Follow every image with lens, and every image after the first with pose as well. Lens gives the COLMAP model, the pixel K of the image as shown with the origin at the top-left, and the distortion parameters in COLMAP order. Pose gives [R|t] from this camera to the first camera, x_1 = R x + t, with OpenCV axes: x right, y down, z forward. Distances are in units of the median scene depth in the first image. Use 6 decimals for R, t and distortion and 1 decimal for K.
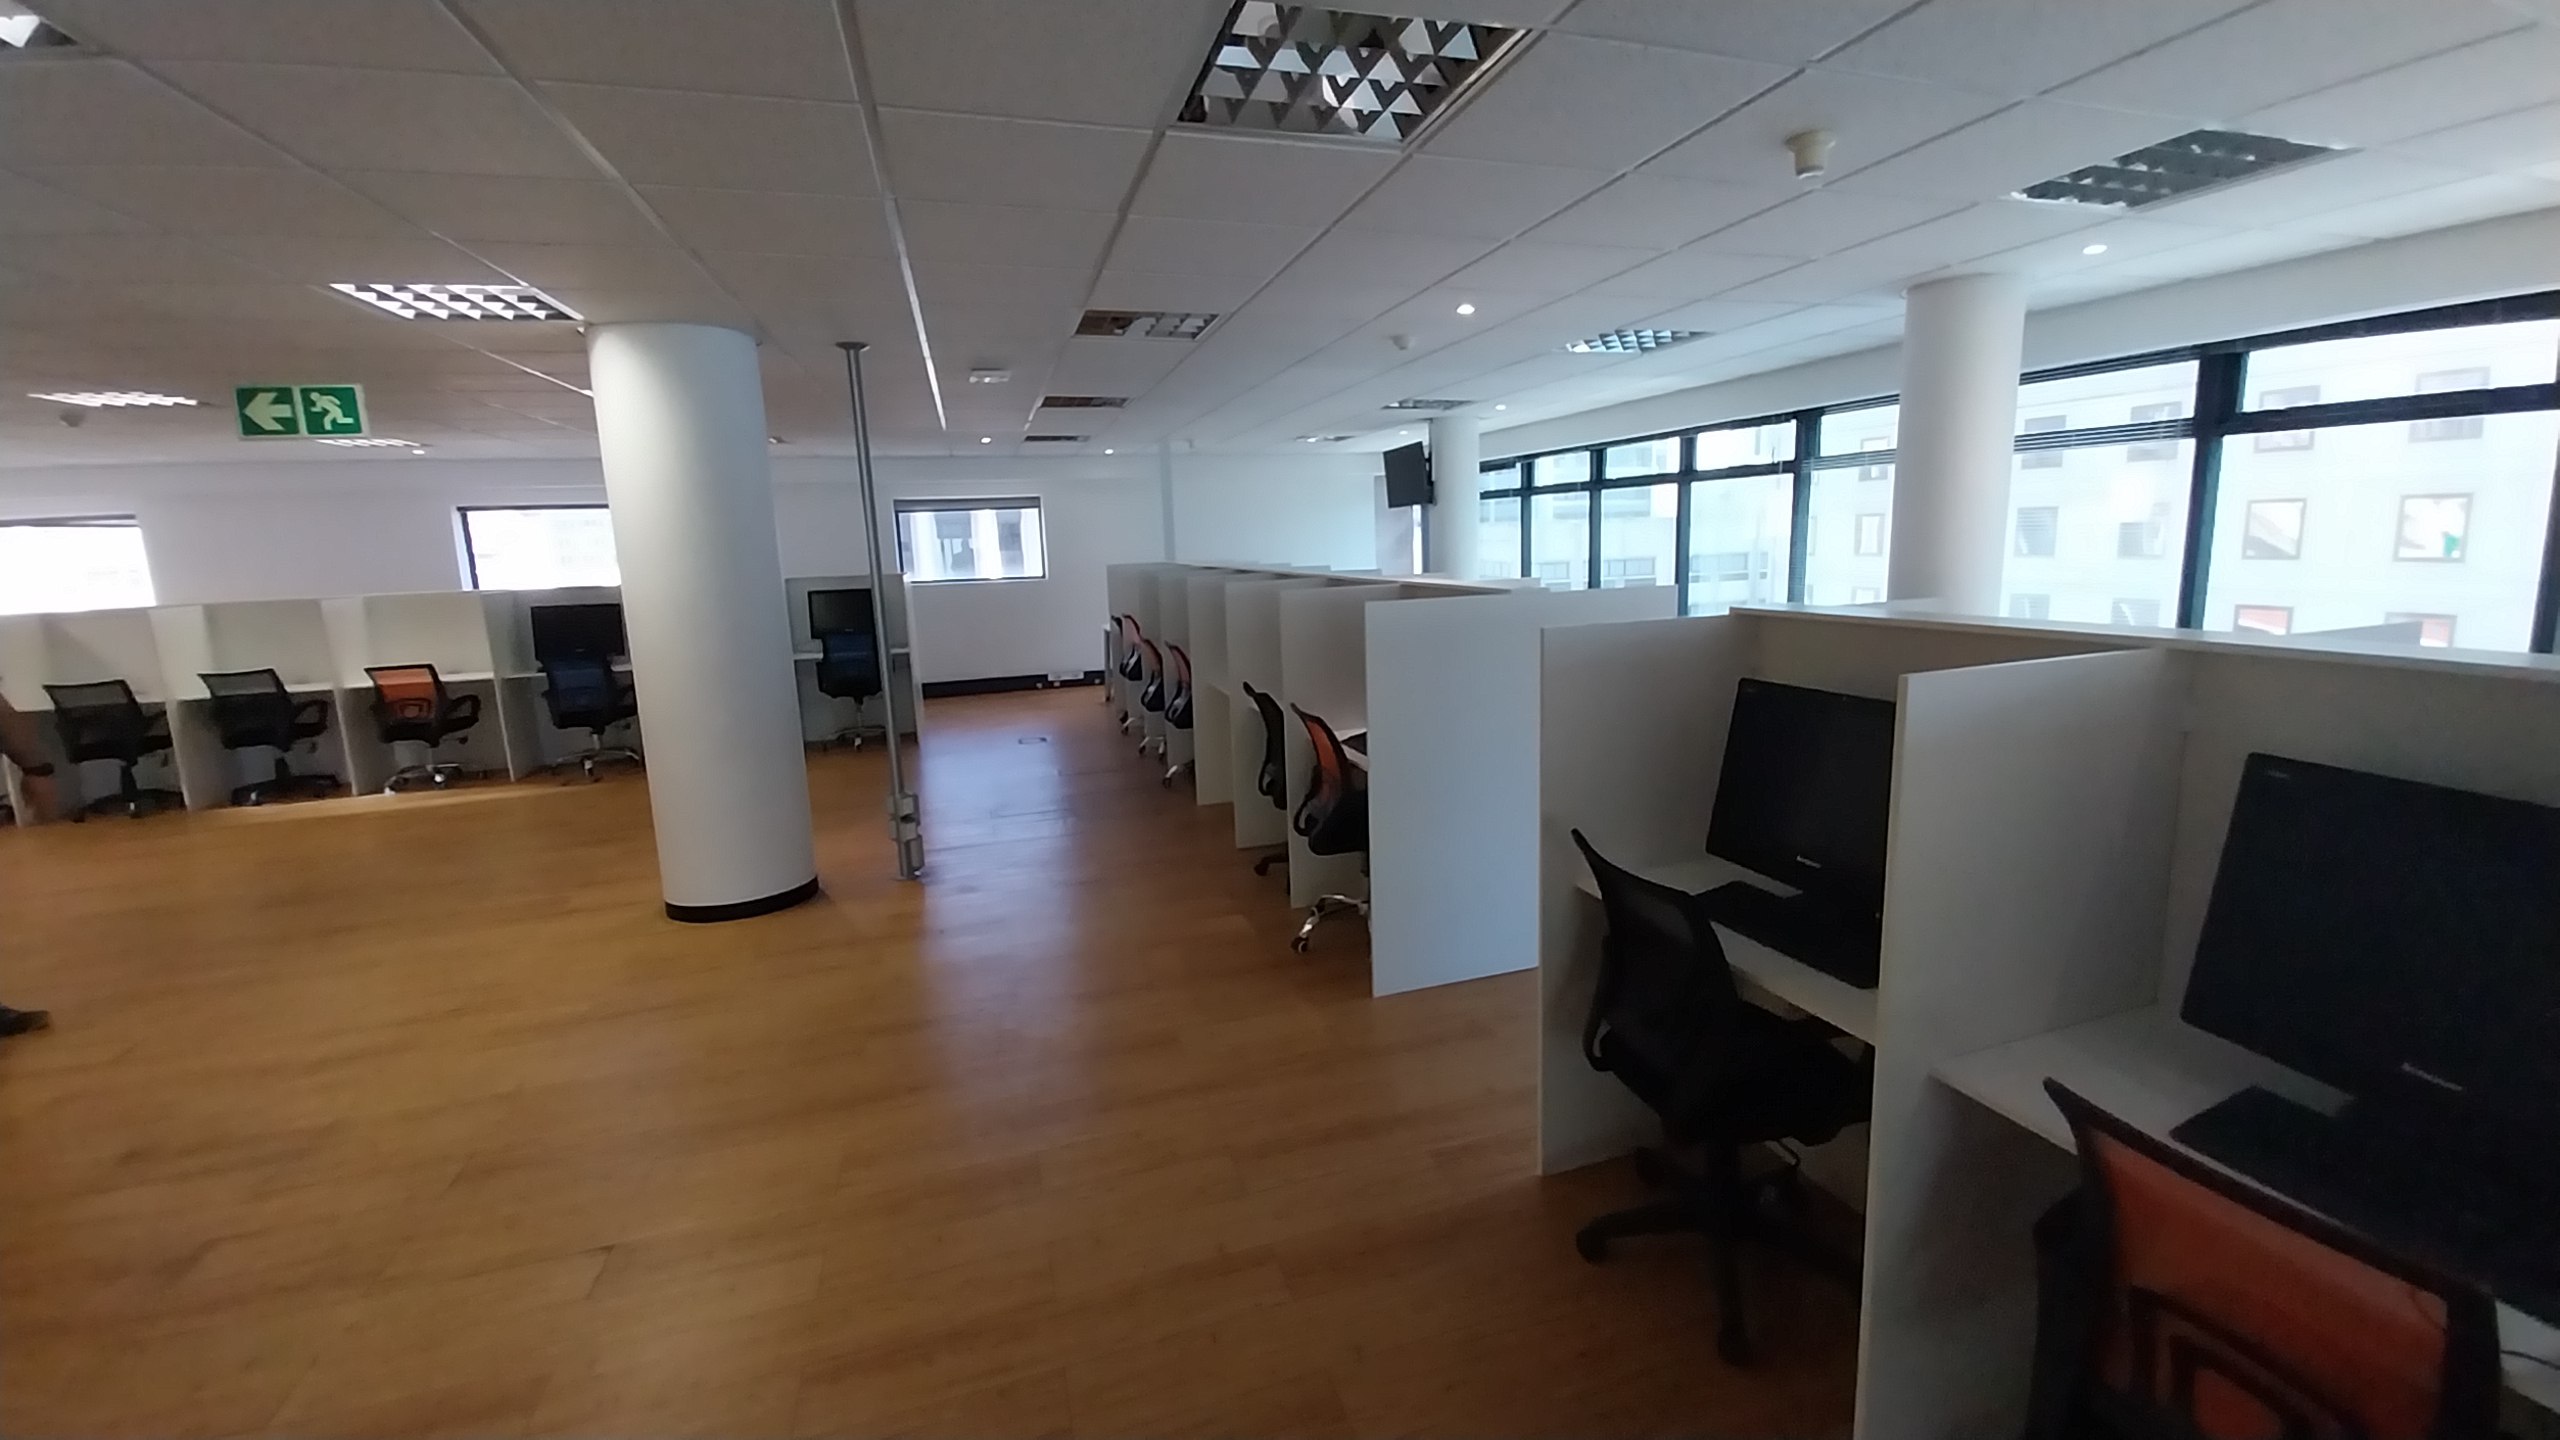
lens RADIAL K [[1002.6, 0, 1300.8], [0, 1002.6, 710.3], [0, 0, 1]] dist [0.008928, -0.008734]
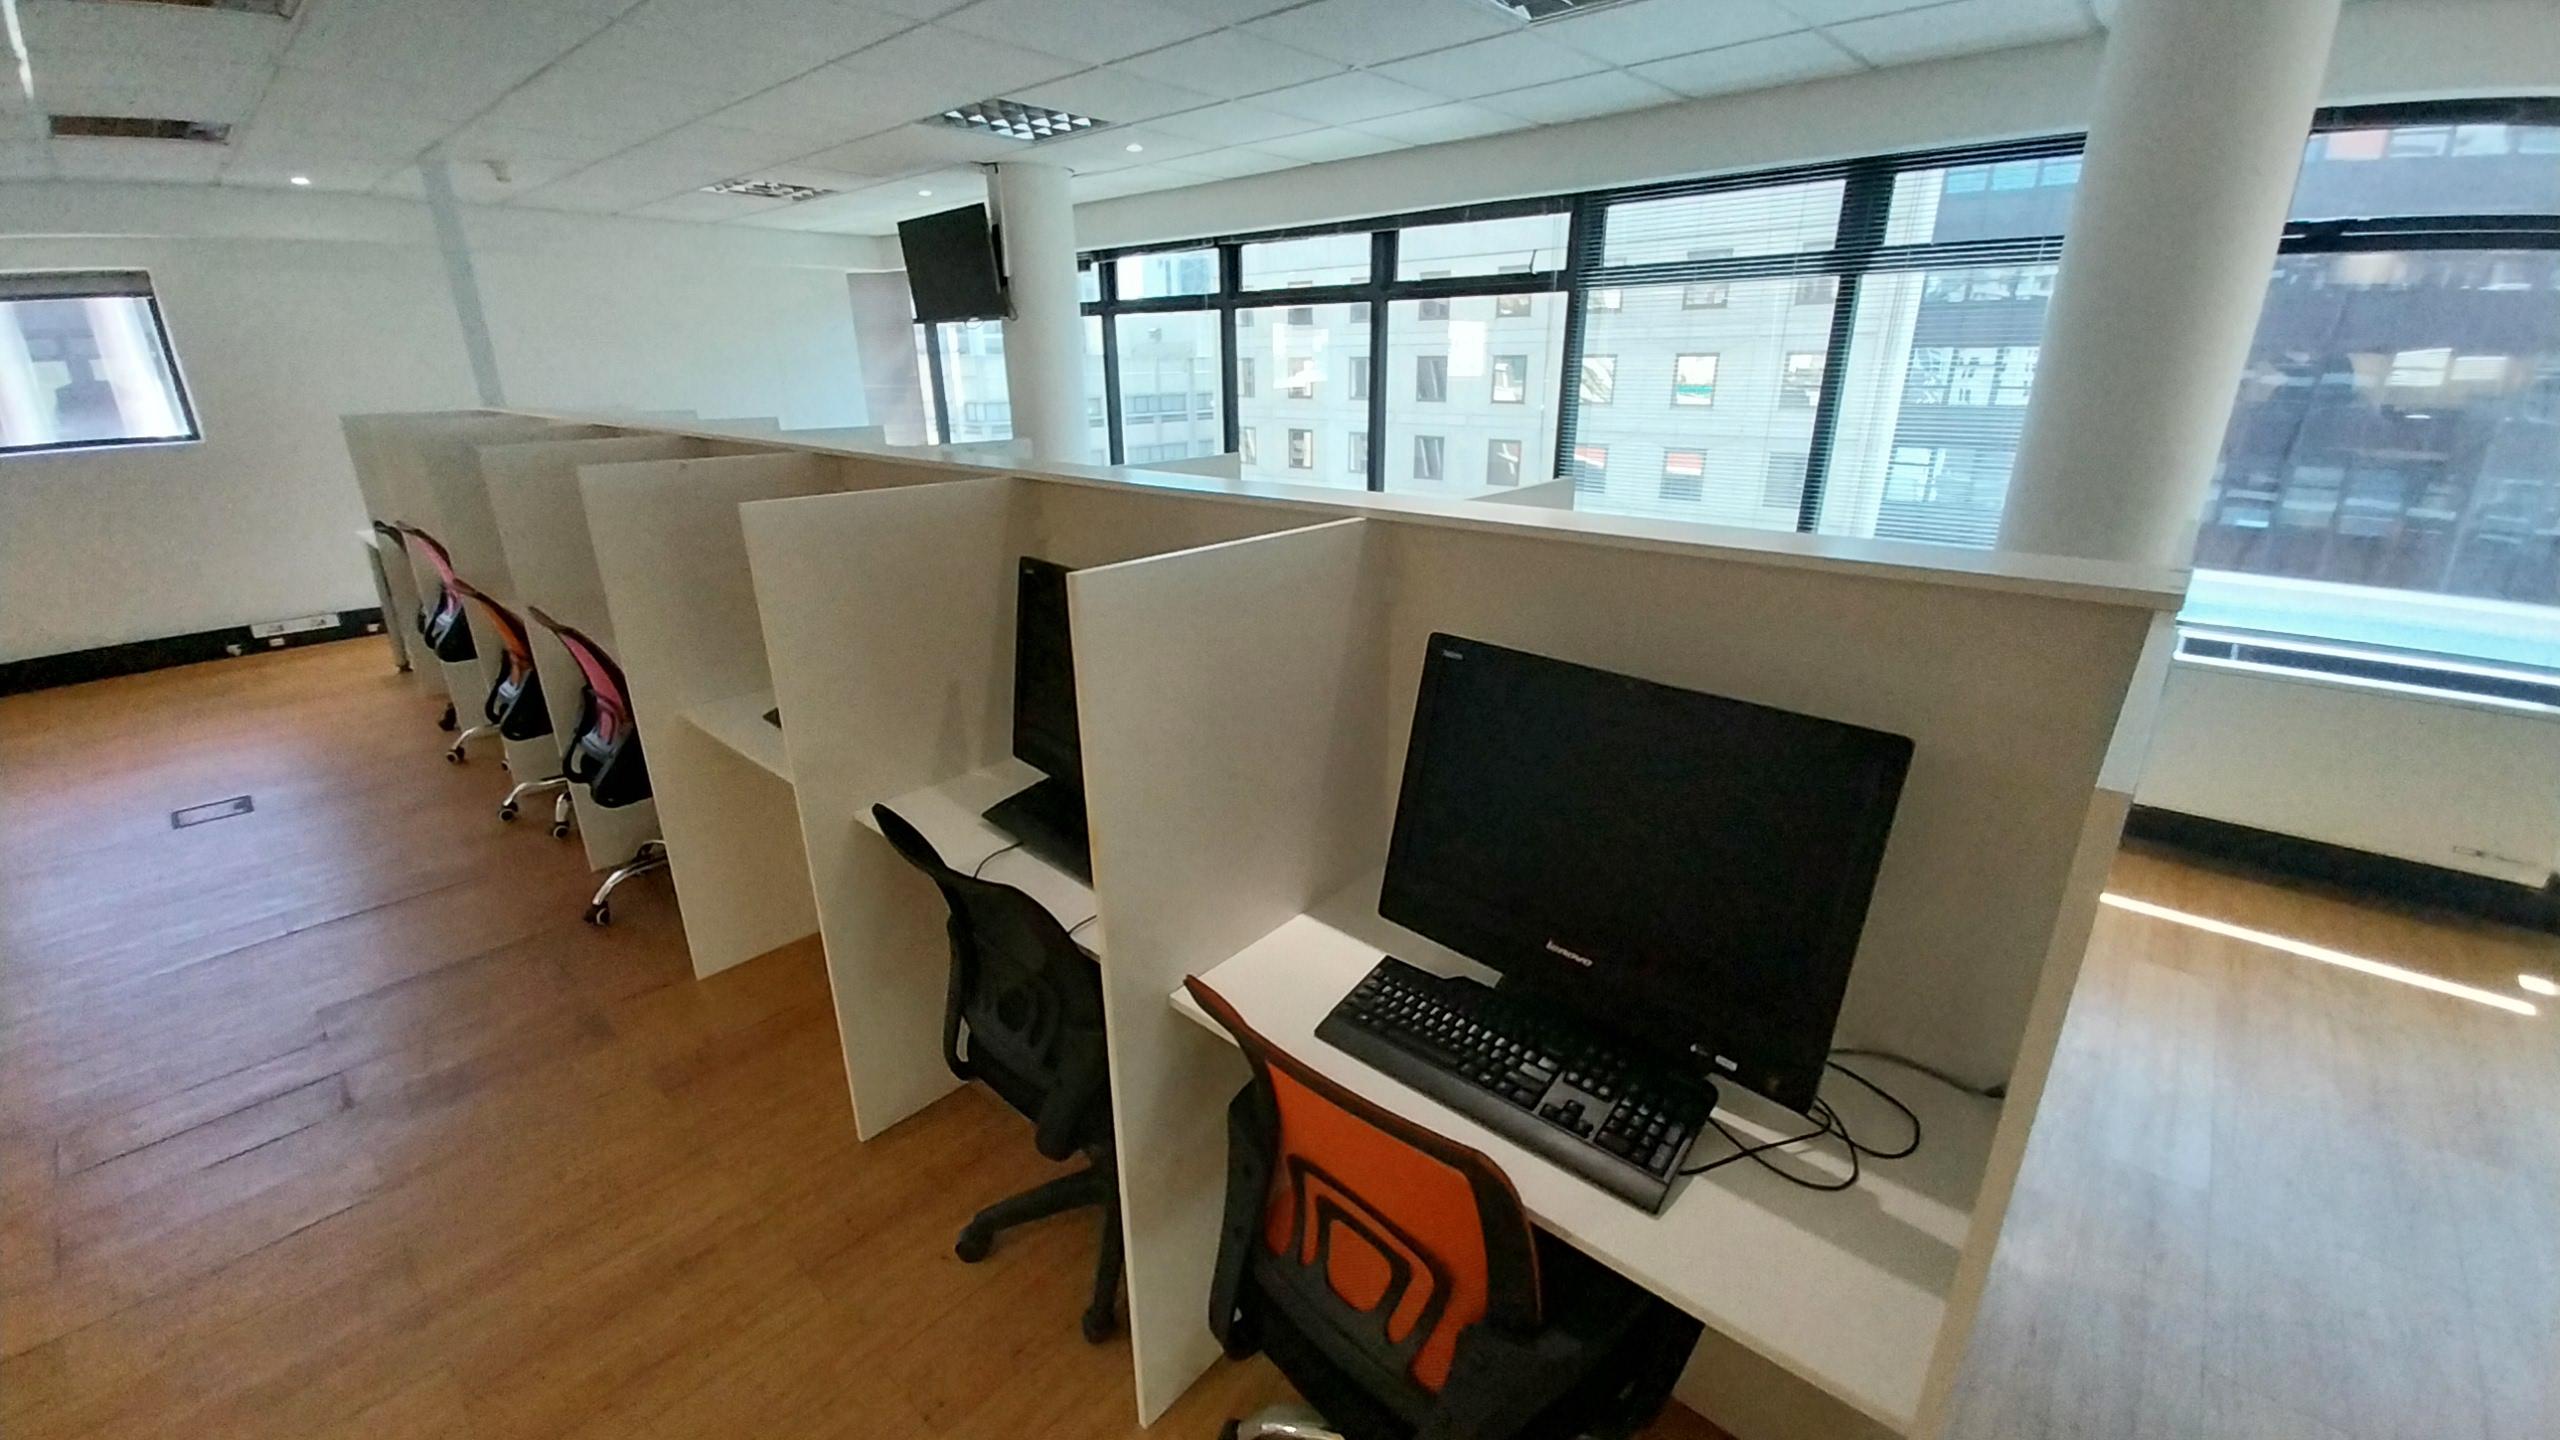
lens RADIAL K [[1002.6, 0, 1270.7], [0, 1002.6, 714.6], [0, 0, 1]] dist [0.008928, -0.008734]
pose [[0.867976, -0.143261, 0.475494, -0.091304], [0.065416, 0.982126, 0.176491, -0.104970], [-0.492279, -0.122085, 0.861833, 0.588804]]
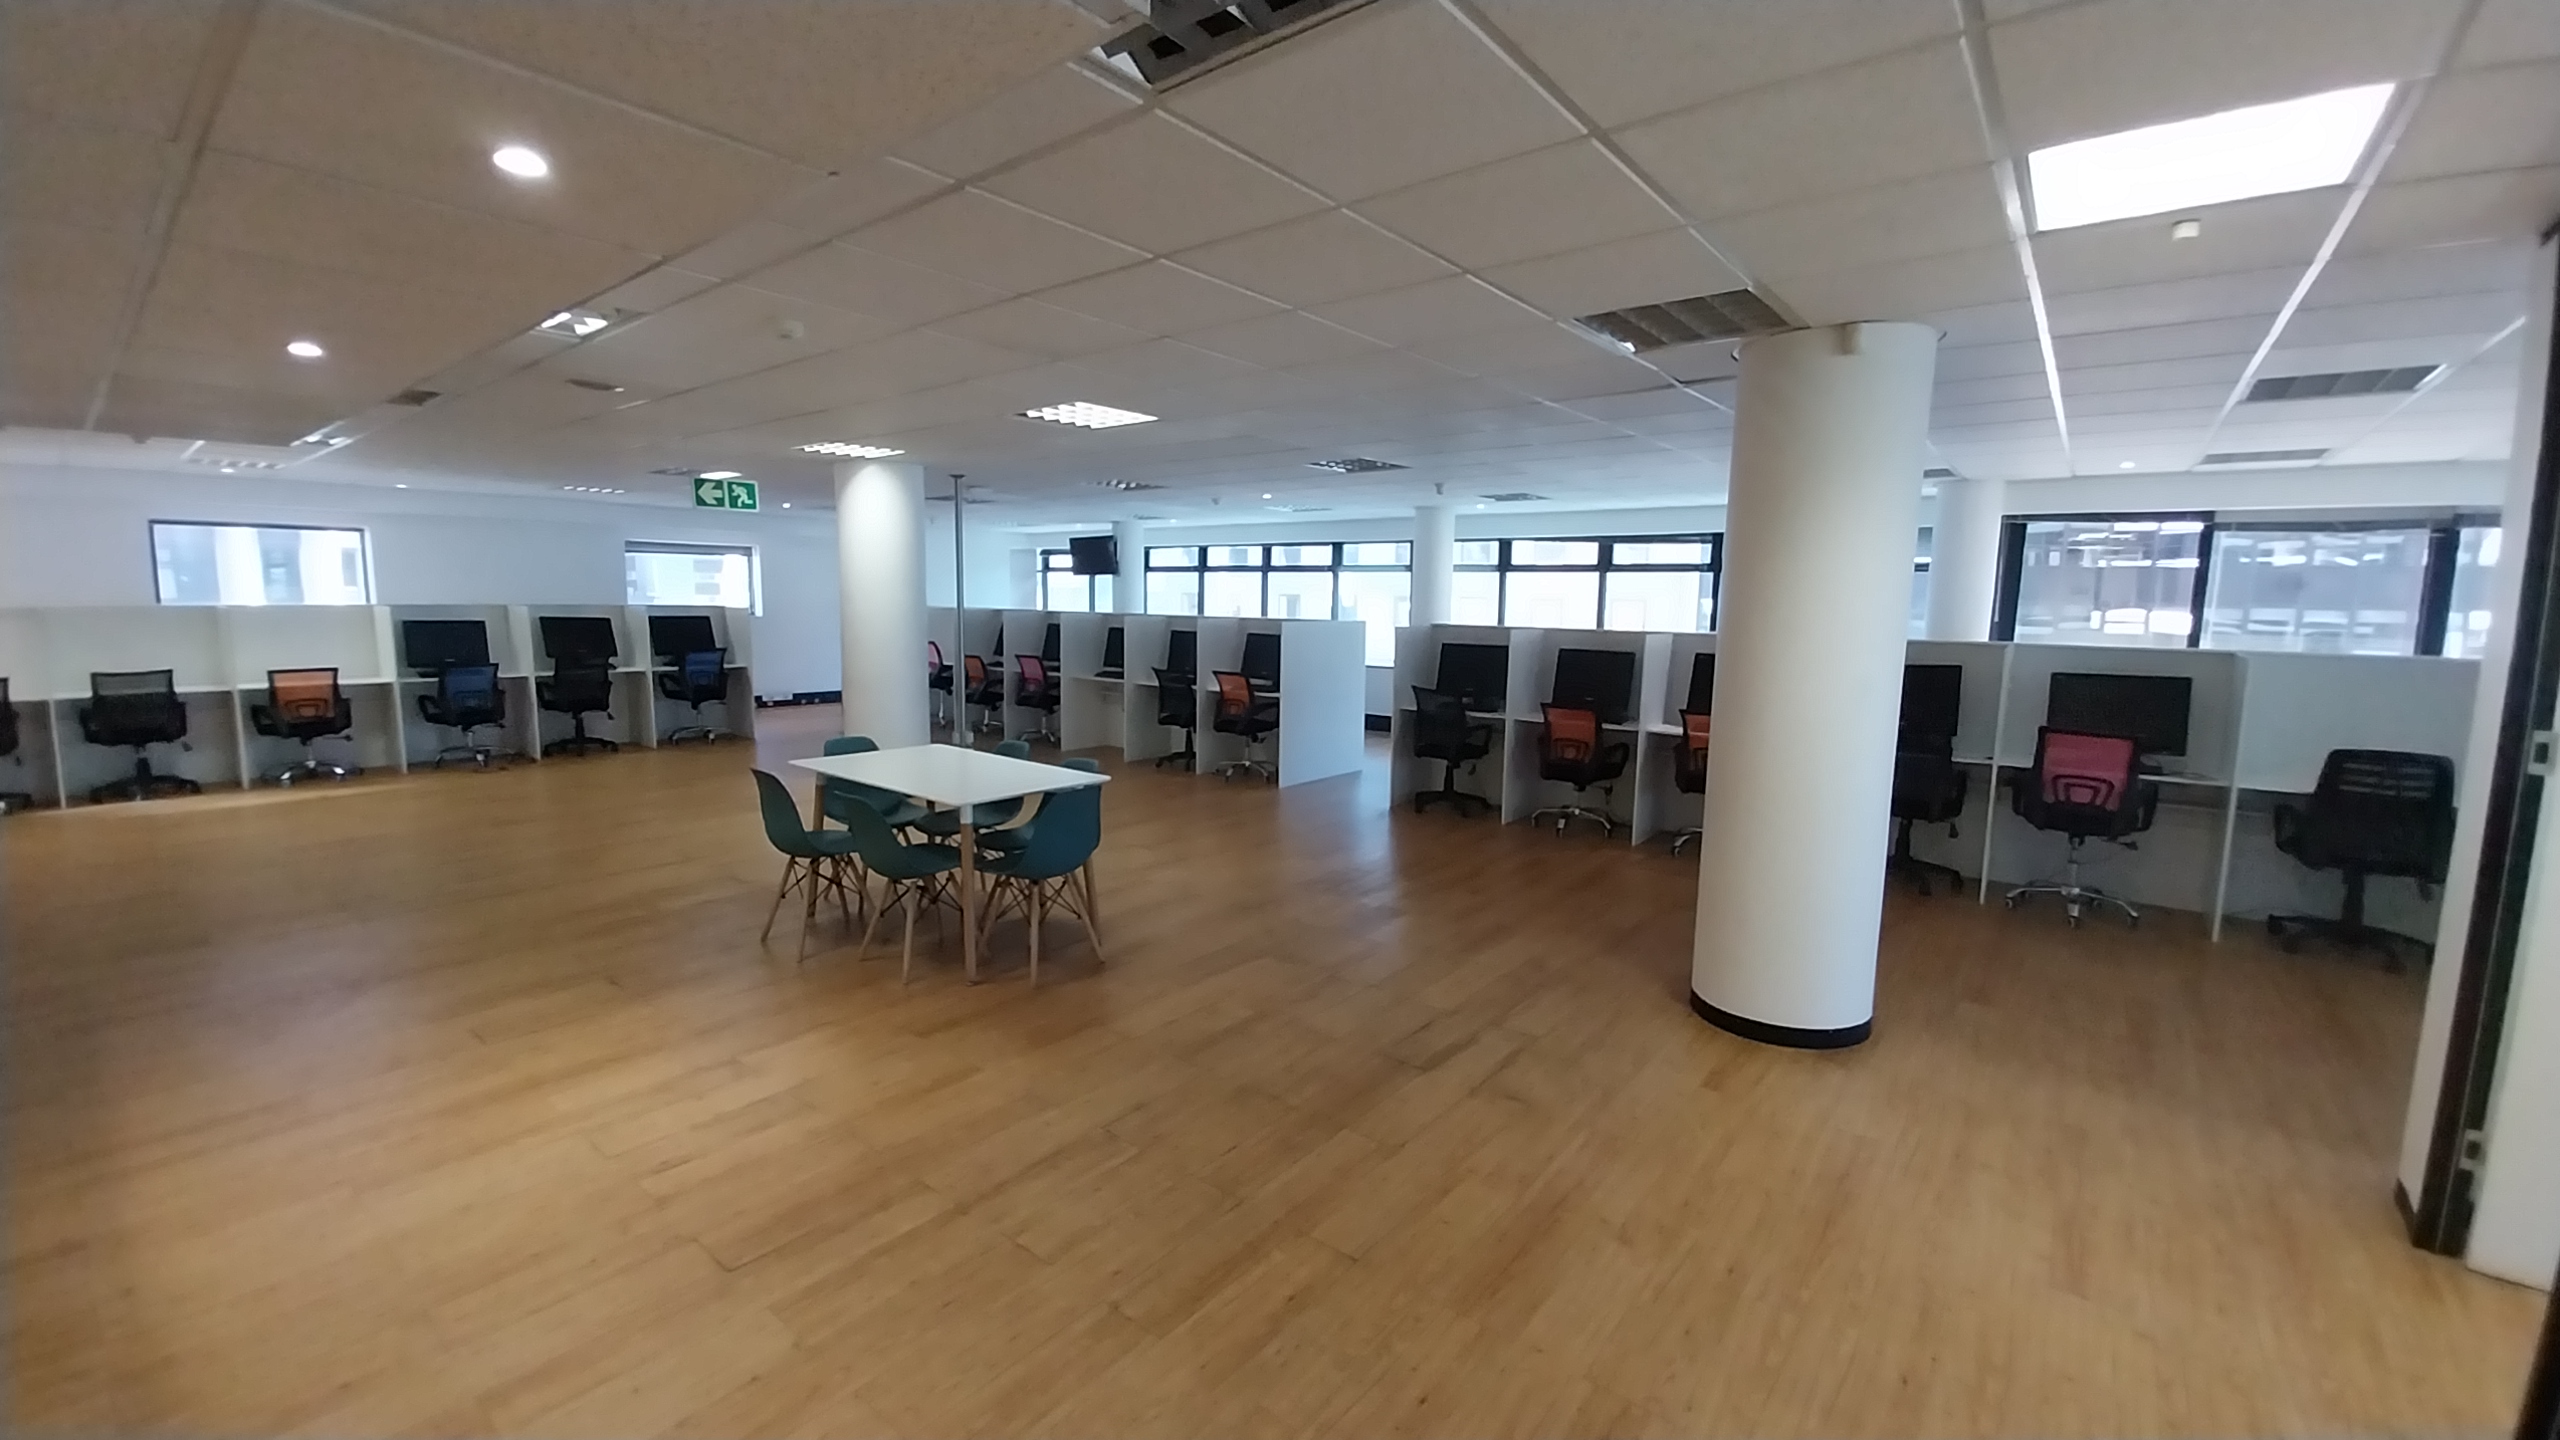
lens RADIAL K [[1002.6, 0, 1269.1], [0, 1002.6, 706.5], [0, 0, 1]] dist [0.008928, -0.008734]
pose [[0.839893, -0.013333, 0.542588, -0.853214], [0.050105, 0.997334, -0.053053, 0.151274], [-0.540434, 0.071746, 0.838322, -0.687702]]
